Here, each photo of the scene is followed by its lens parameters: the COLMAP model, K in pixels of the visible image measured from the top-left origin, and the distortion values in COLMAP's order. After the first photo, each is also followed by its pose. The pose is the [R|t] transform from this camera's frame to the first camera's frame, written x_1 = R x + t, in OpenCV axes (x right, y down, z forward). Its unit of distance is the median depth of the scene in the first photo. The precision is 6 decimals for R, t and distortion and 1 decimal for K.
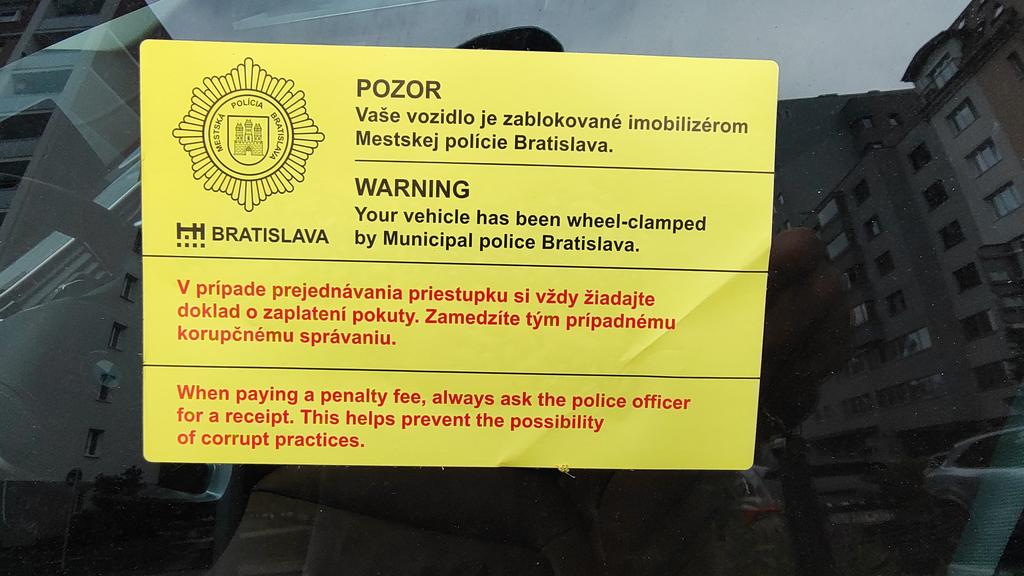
lens RADIAL K [[487.6, 0, 515.2], [0, 487.6, 289.3], [0, 0, 1]] dist [-0.050965, -0.000221]
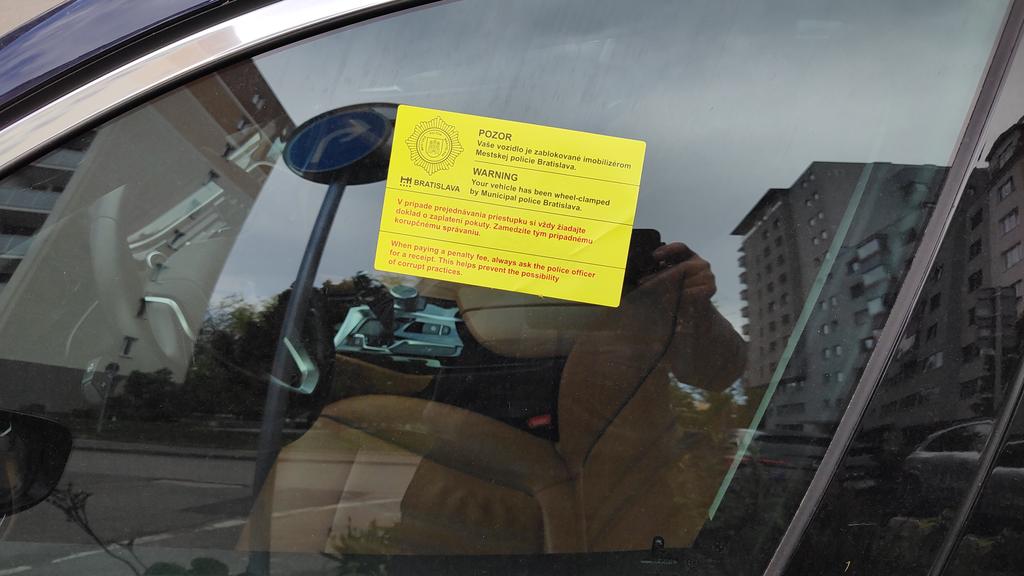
lens RADIAL K [[690.7, 0, 513.6], [0, 690.7, 288.3], [0, 0, 1]] dist [0.003160, -0.000809]
pose [[0.986710, 0.136697, -0.087847, 0.276164], [-0.133073, 0.990043, 0.045896, 0.198886], [0.093246, -0.033596, 0.995076, -2.566374]]
